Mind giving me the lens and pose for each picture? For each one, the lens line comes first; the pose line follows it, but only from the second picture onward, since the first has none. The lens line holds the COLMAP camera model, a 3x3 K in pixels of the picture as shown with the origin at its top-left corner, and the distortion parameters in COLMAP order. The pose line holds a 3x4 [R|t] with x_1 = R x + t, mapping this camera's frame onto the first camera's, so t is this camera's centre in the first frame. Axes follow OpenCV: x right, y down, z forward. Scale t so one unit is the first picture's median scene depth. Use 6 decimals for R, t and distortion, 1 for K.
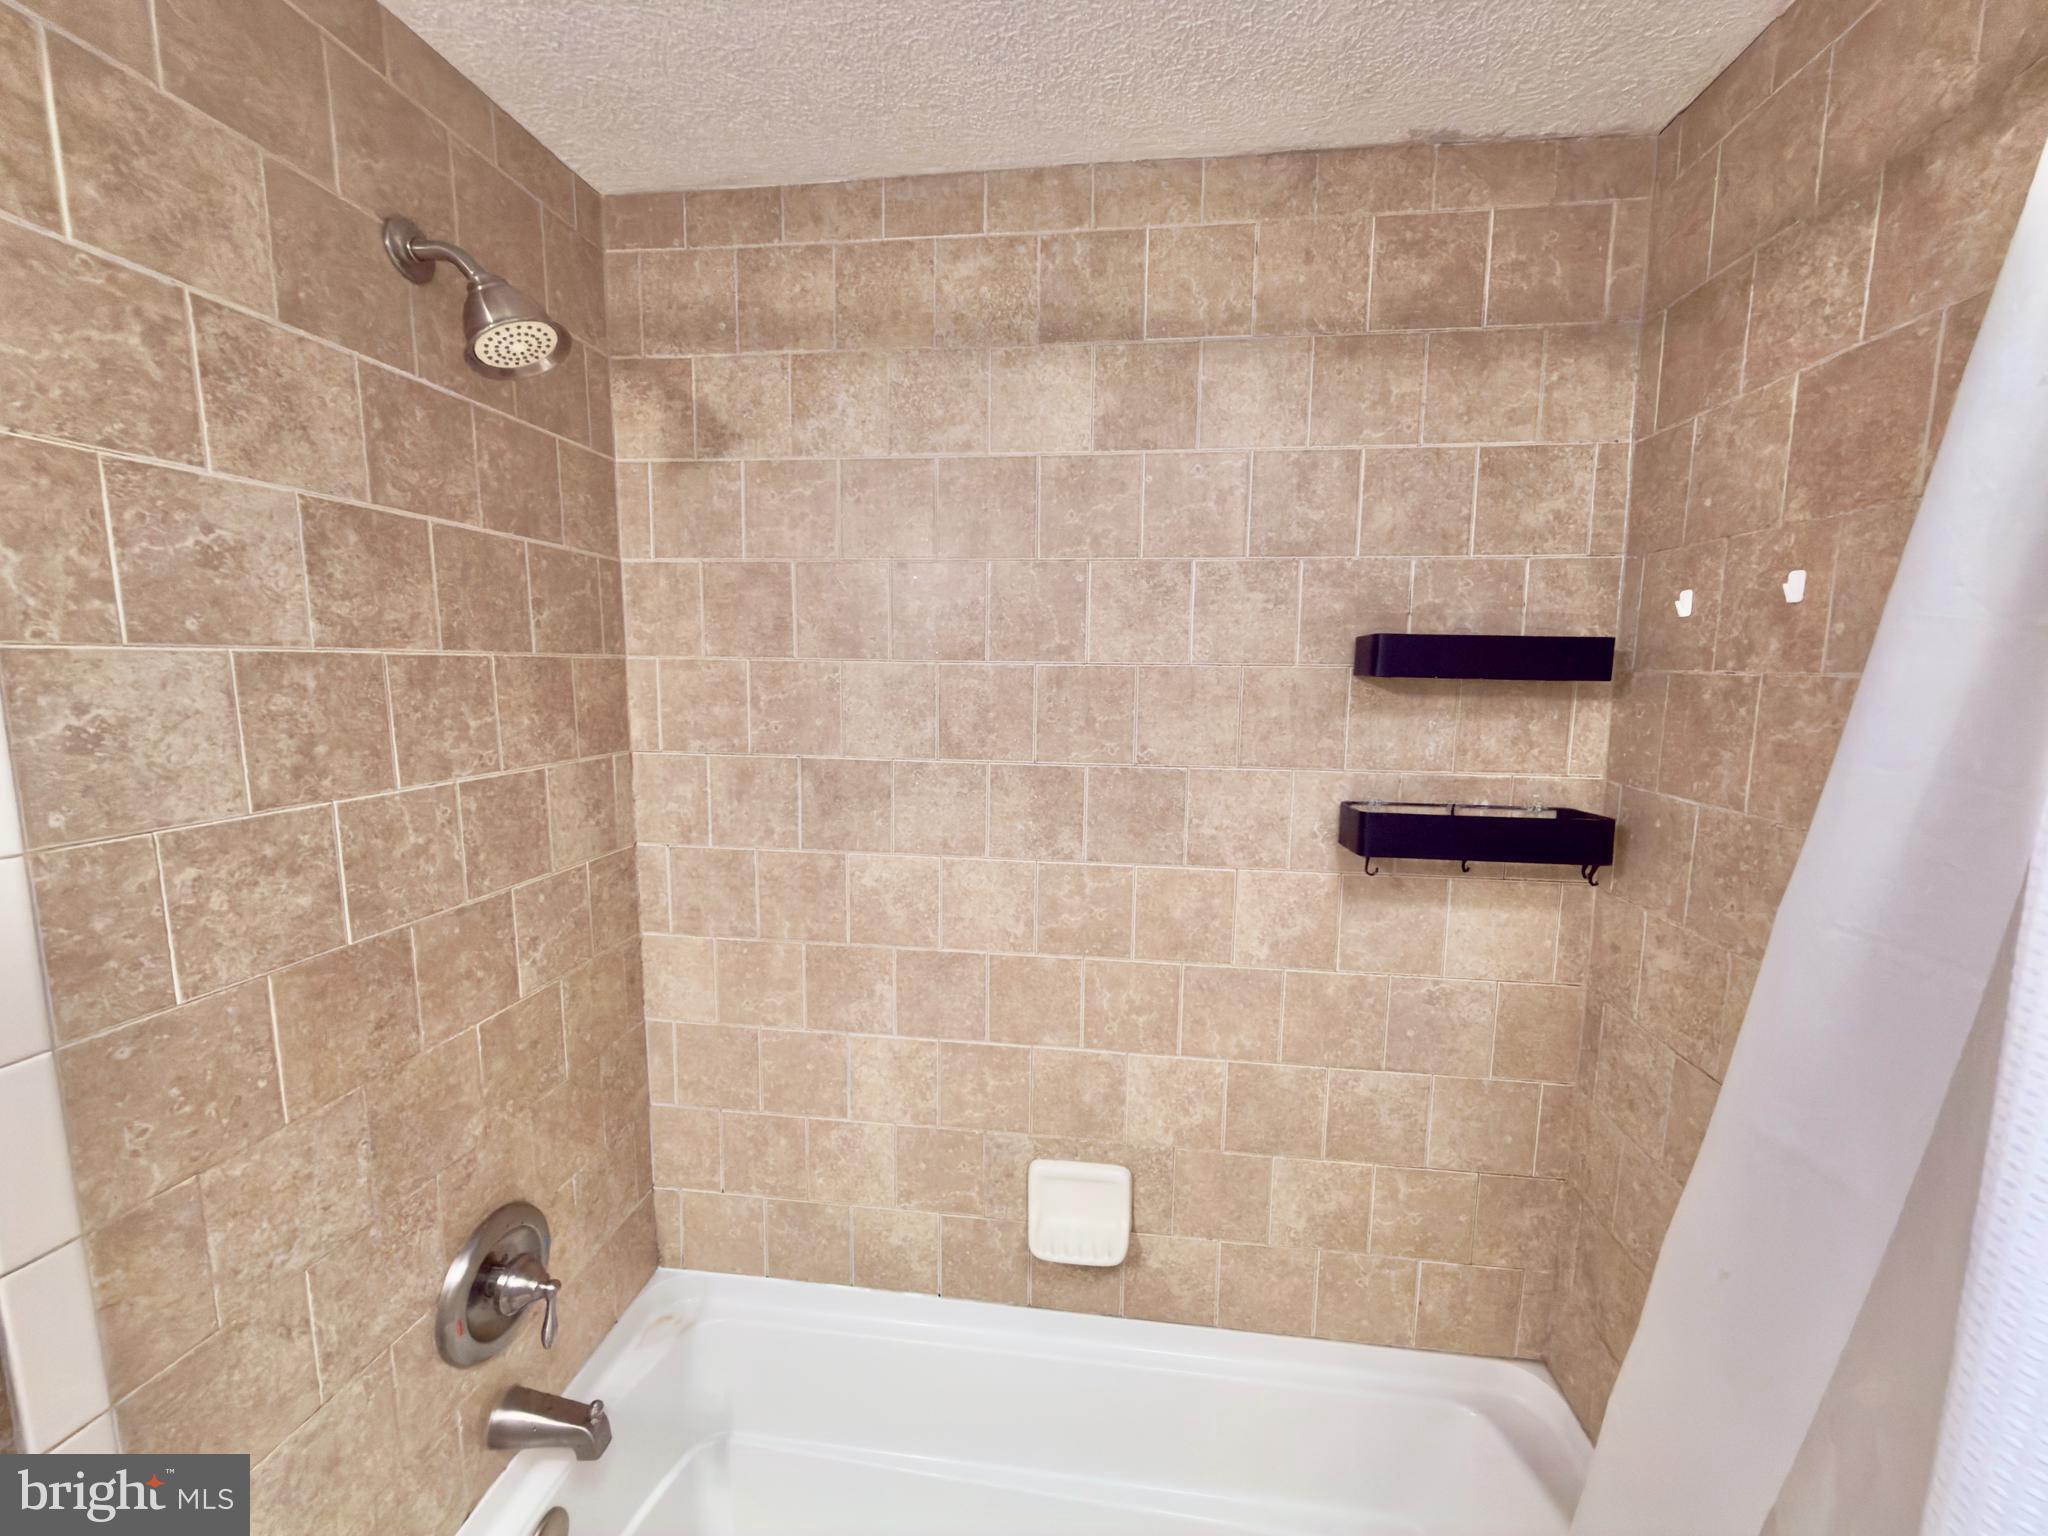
lens RADIAL K [[817.2, 0, 1031.0], [0, 817.2, 769.8], [0, 0, 1]] dist [-0.001400, 0.001071]
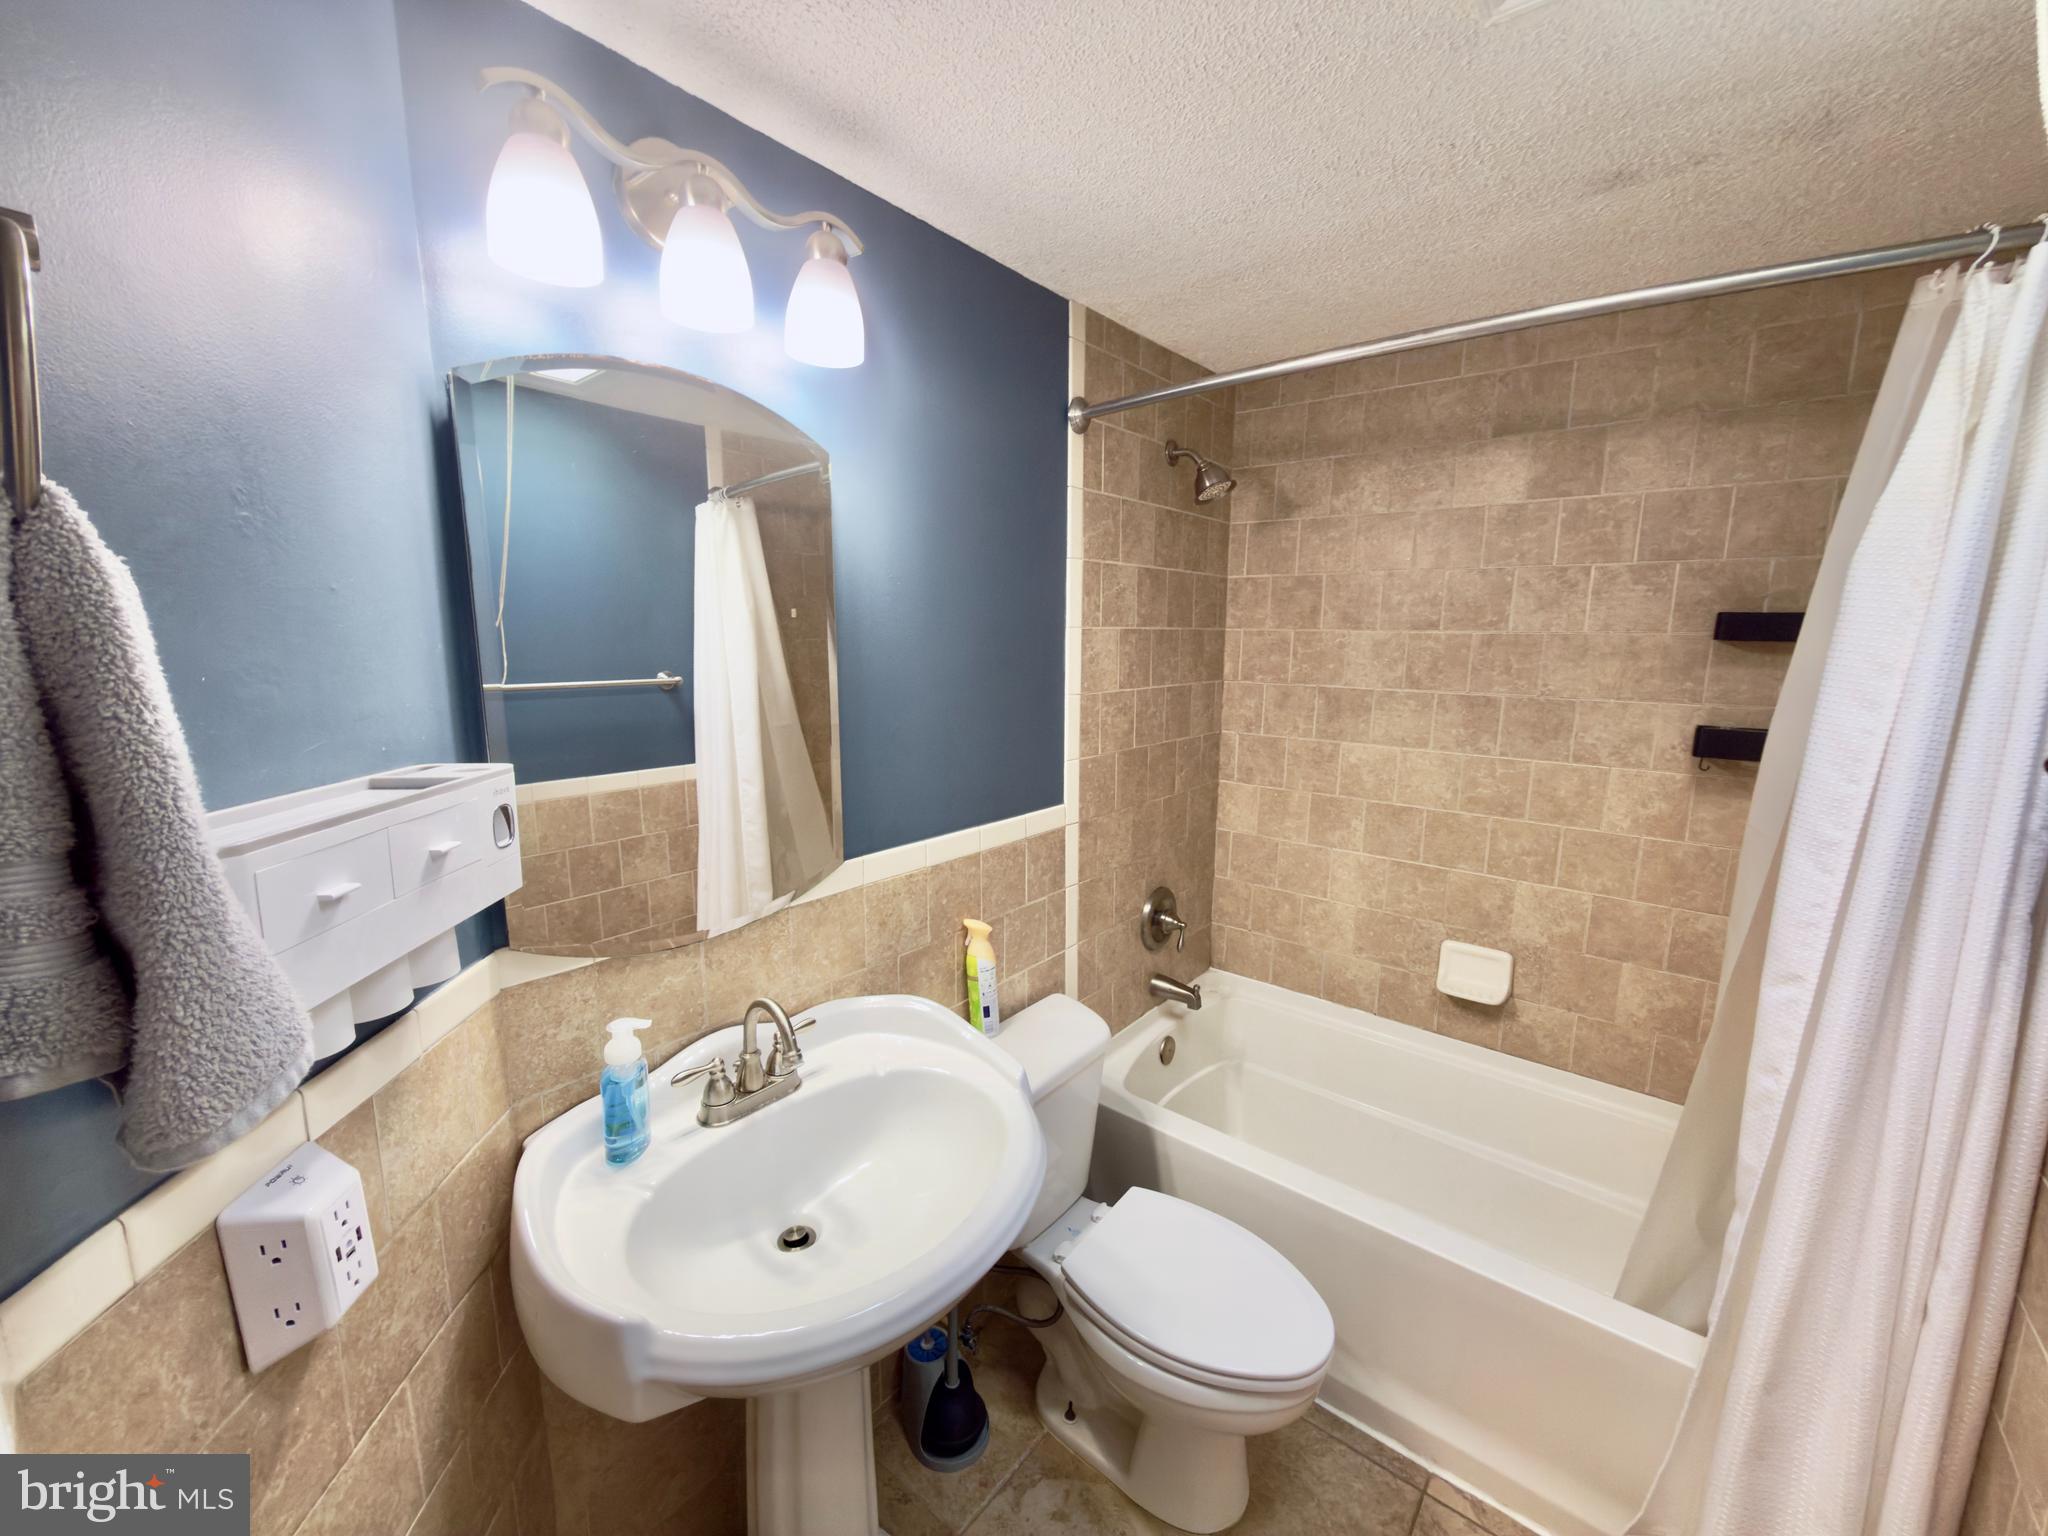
lens RADIAL K [[817.2, 0, 1021.5], [0, 817.2, 769.3], [0, 0, 1]] dist [-0.001400, 0.001071]
pose [[0.844482, 0.085756, -0.528673, 0.130896], [-0.065688, 0.996230, 0.056670, 0.111759], [0.531540, -0.013129, 0.846931, -0.882271]]
